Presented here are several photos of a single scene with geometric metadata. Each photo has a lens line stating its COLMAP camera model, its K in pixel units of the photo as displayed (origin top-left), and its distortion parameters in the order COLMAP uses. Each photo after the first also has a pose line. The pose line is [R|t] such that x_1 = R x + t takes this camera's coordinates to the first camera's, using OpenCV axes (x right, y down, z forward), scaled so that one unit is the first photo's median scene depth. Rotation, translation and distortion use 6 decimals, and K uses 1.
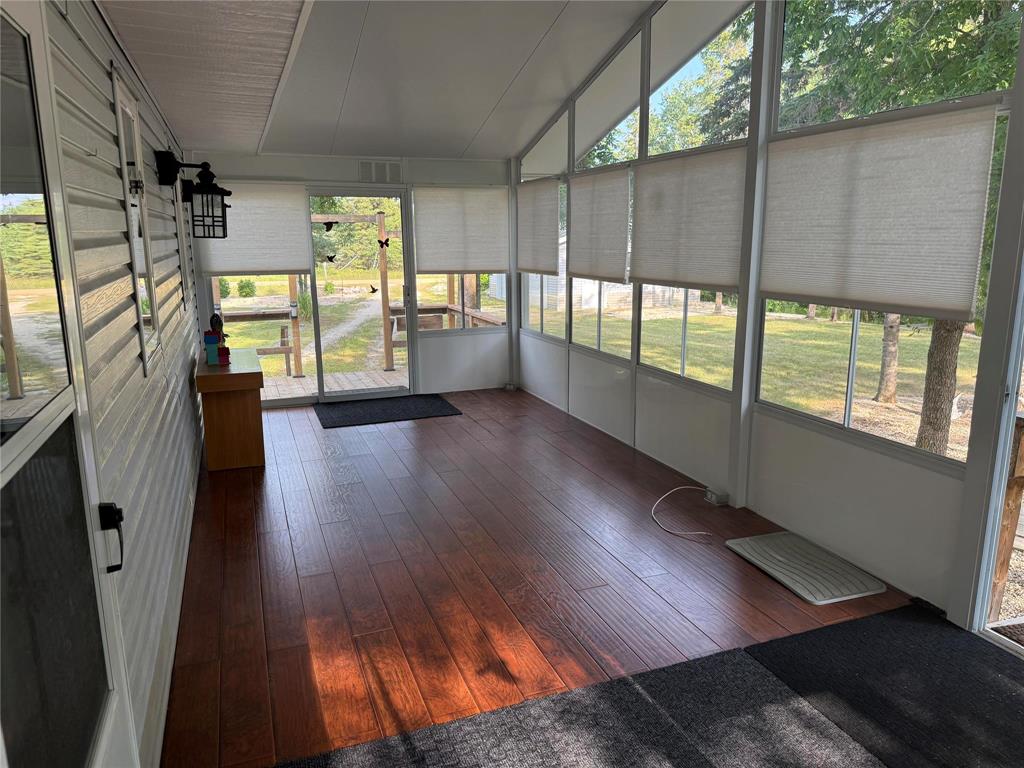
lens RADIAL K [[720.8, 0, 511.7], [0, 720.8, 379.5], [0, 0, 1]] dist [0.001393, 0.002804]
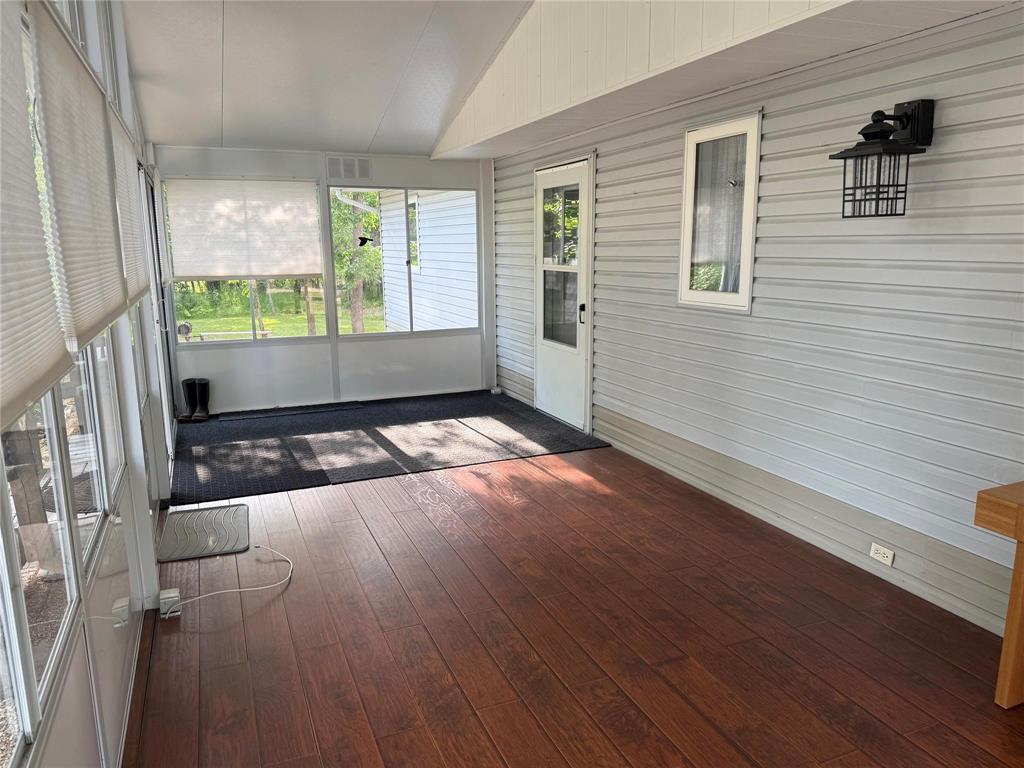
lens RADIAL K [[720.8, 0, 511.2], [0, 720.8, 383.6], [0, 0, 1]] dist [0.001393, 0.002804]
pose [[-0.999249, 0.030866, -0.023441, -0.054362], [0.018989, 0.917117, 0.398166, -0.456668], [0.033788, 0.397422, -0.917014, 2.321830]]
